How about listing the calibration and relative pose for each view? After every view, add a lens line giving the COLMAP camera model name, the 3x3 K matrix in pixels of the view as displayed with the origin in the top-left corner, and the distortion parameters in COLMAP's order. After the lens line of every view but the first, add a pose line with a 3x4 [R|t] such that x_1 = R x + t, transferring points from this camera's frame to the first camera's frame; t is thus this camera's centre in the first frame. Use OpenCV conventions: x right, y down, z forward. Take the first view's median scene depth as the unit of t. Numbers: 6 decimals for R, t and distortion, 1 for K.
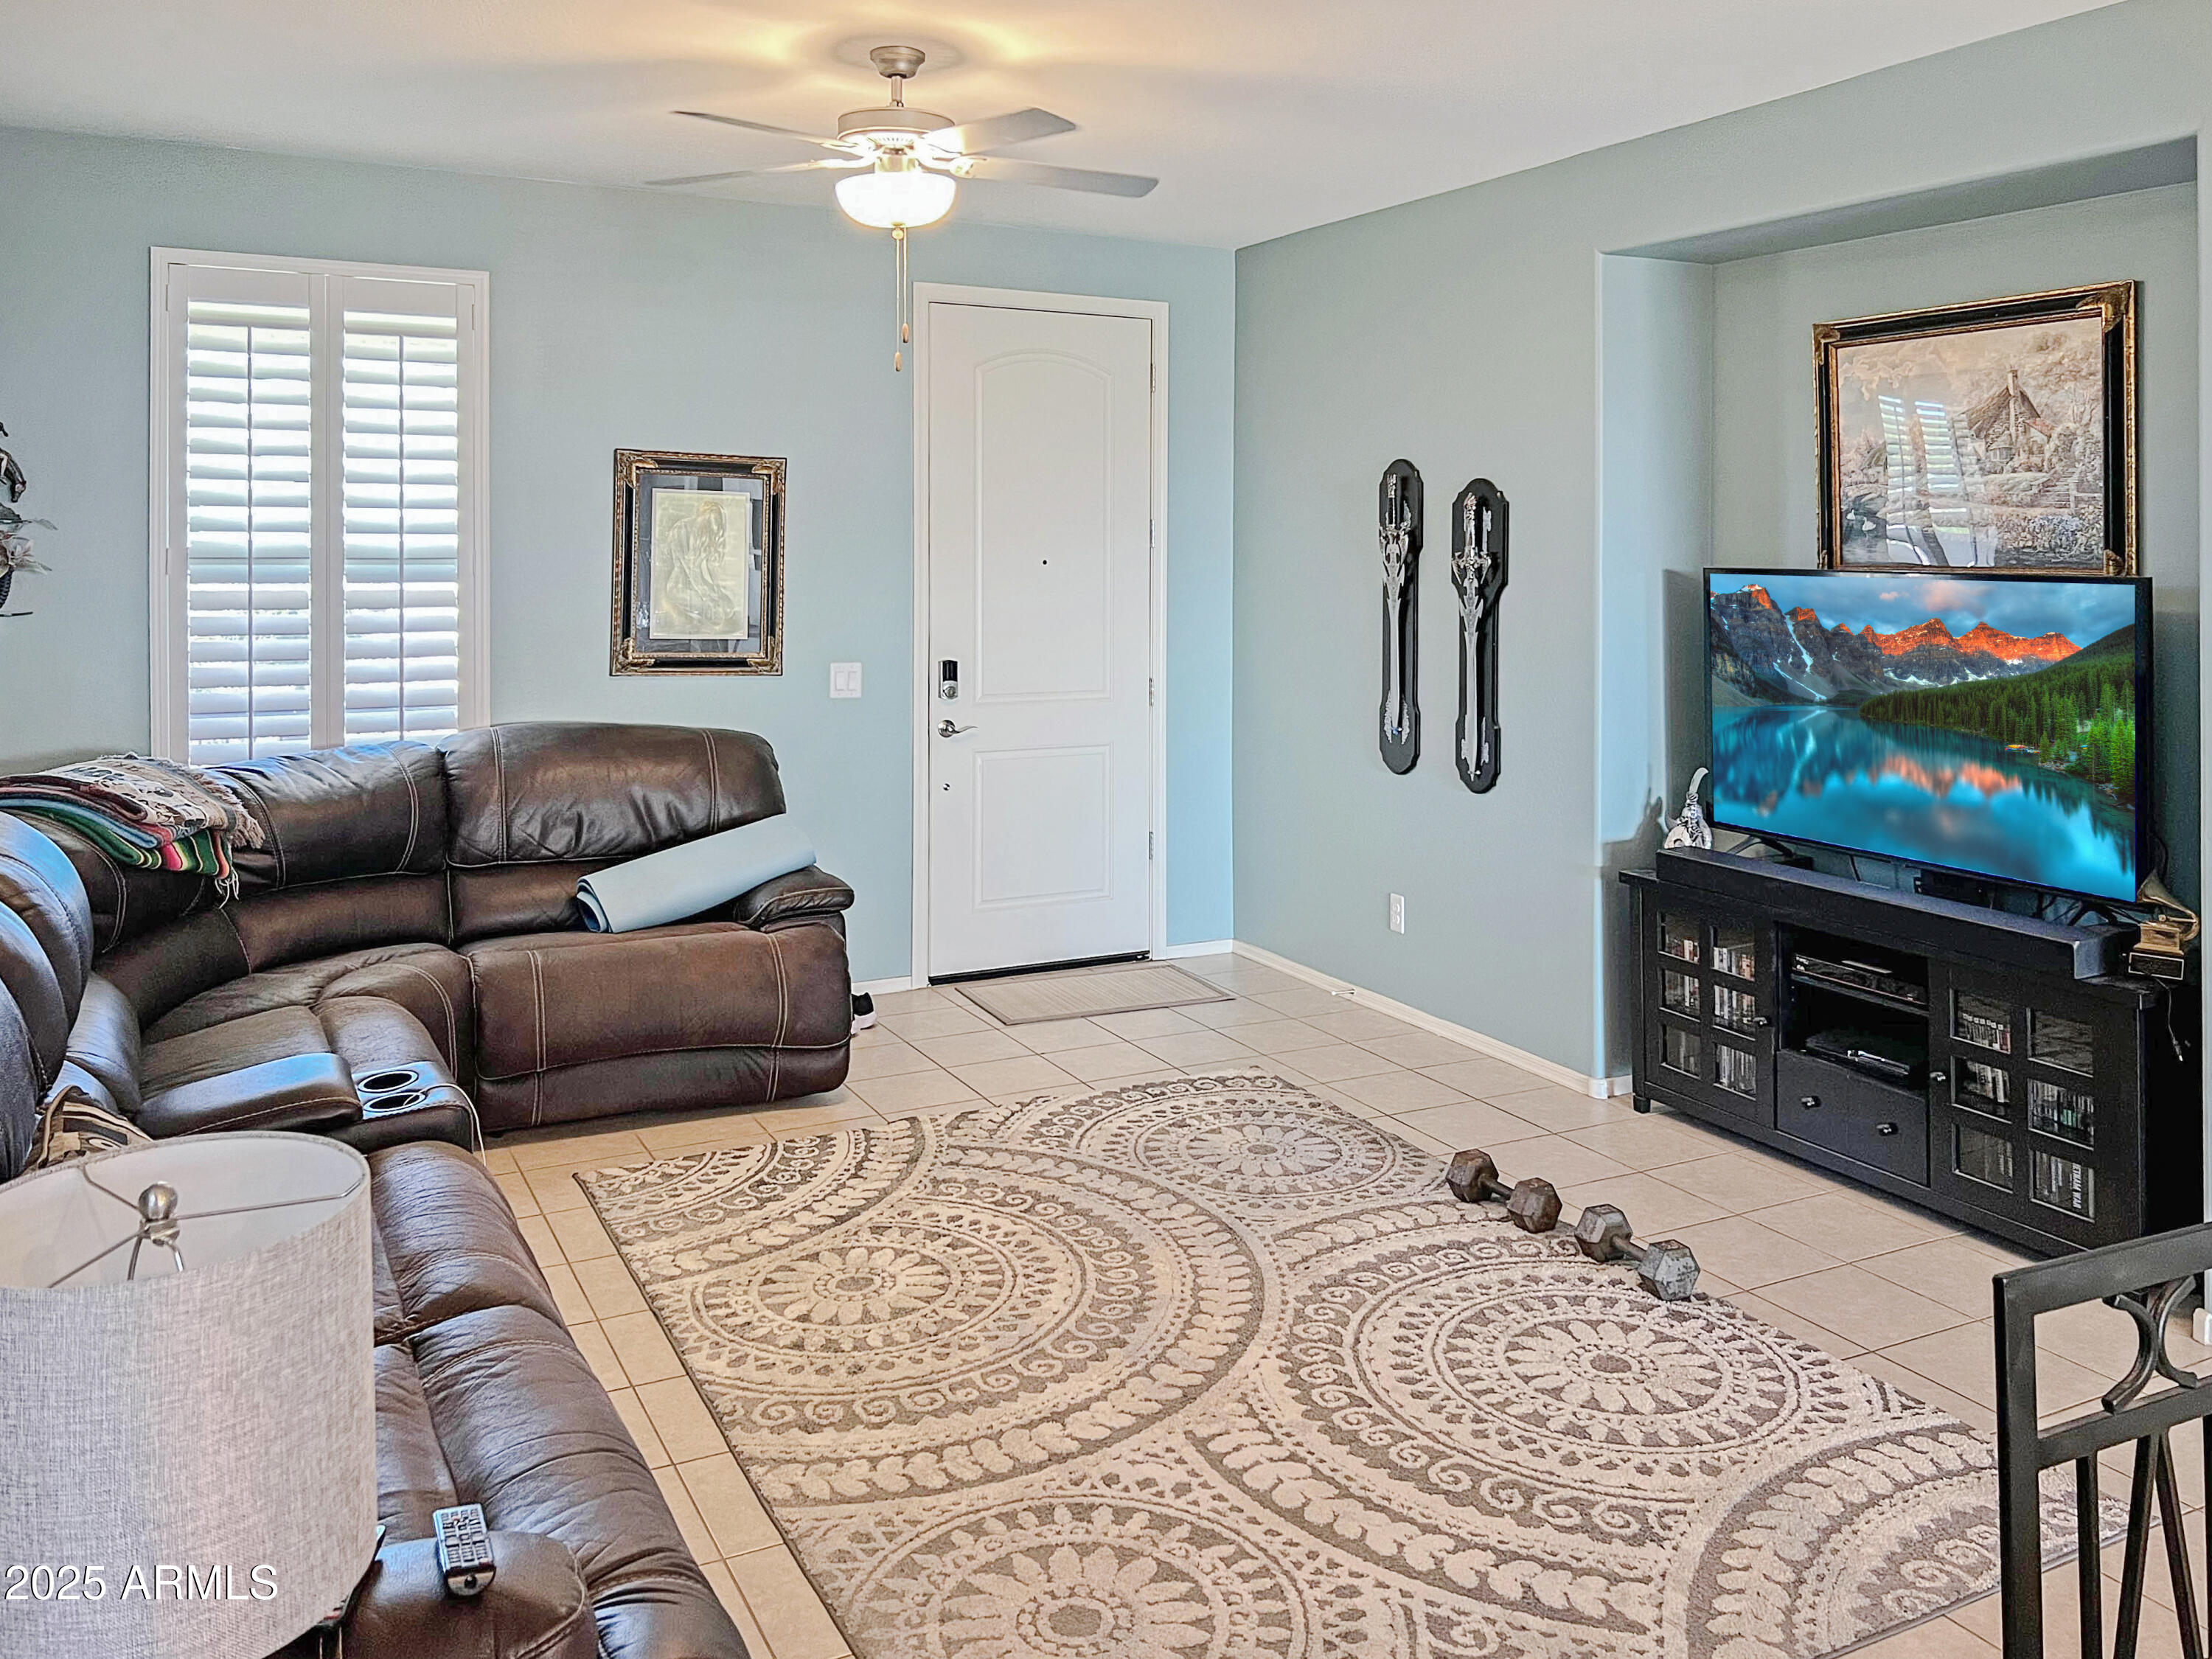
lens RADIAL K [[1704.5, 0, 1125.3], [0, 1704.5, 833.8], [0, 0, 1]] dist [0.053885, -0.040385]
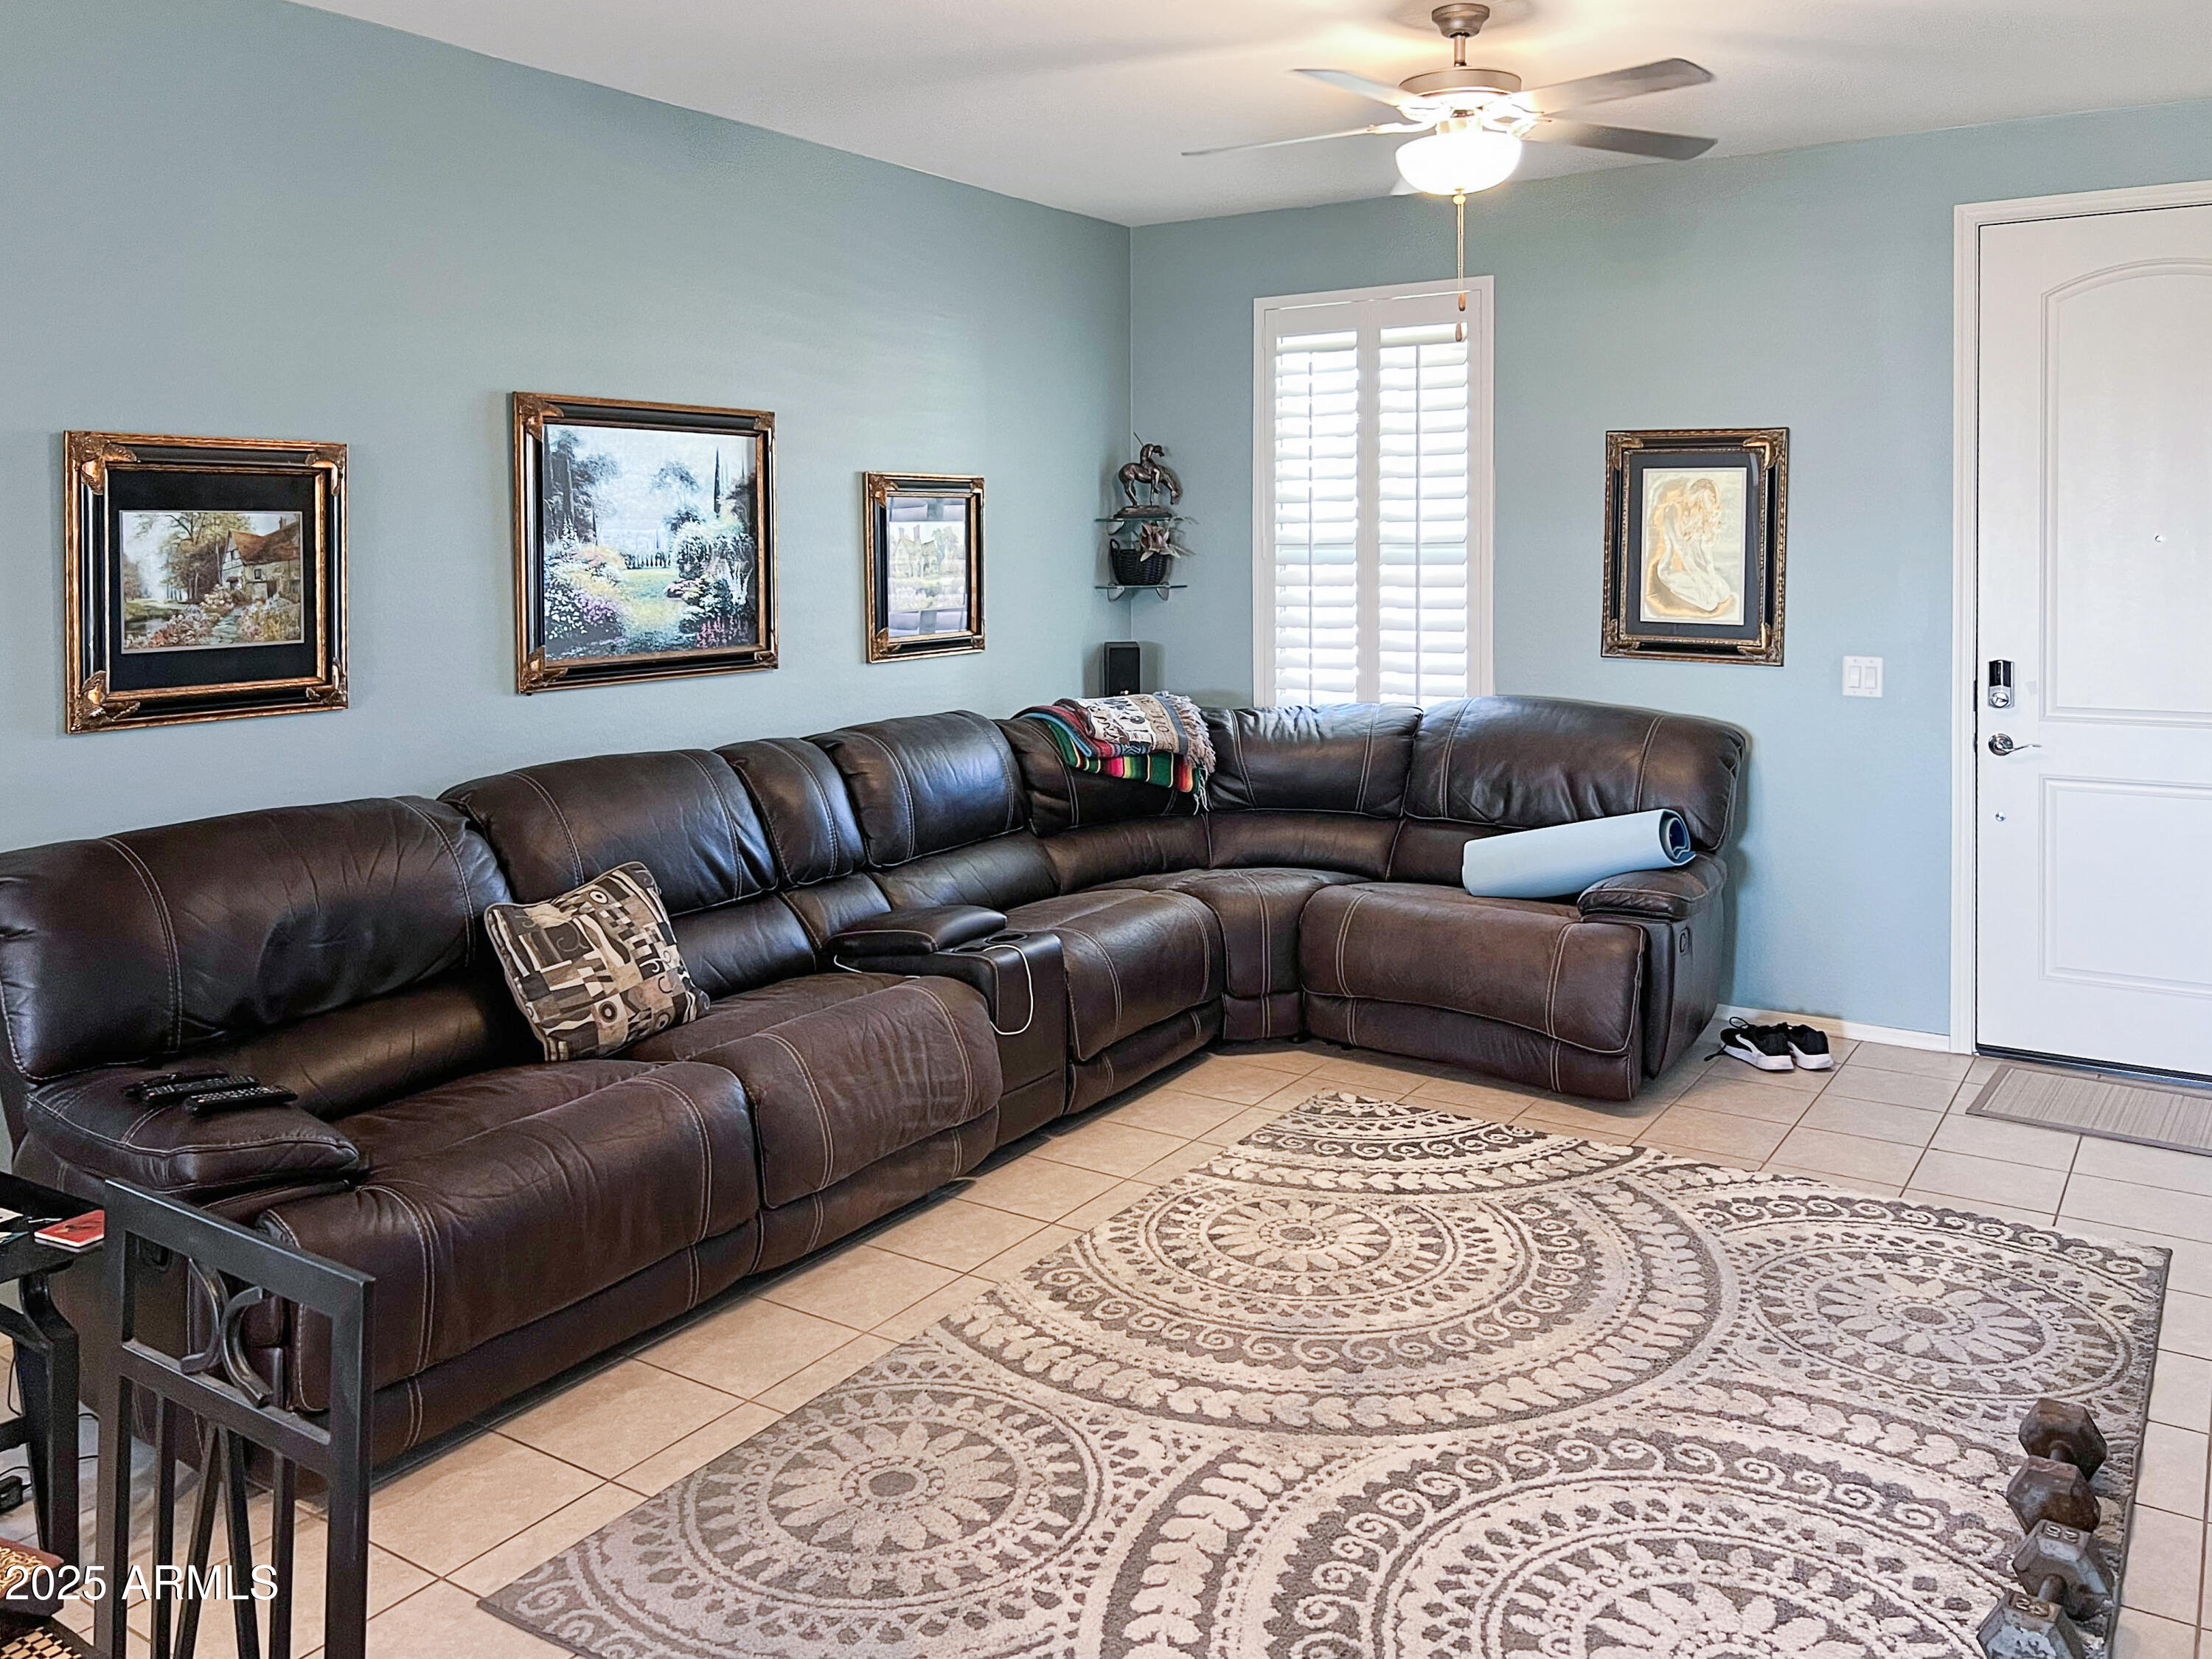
lens RADIAL K [[1704.5, 0, 1122.7], [0, 1704.5, 825.3], [0, 0, 1]] dist [0.053885, -0.040385]
pose [[0.507142, 0.134072, -0.851371, 0.493492], [-0.137049, 0.987802, 0.073920, -0.033880], [0.850897, 0.079192, 0.519330, 0.274005]]
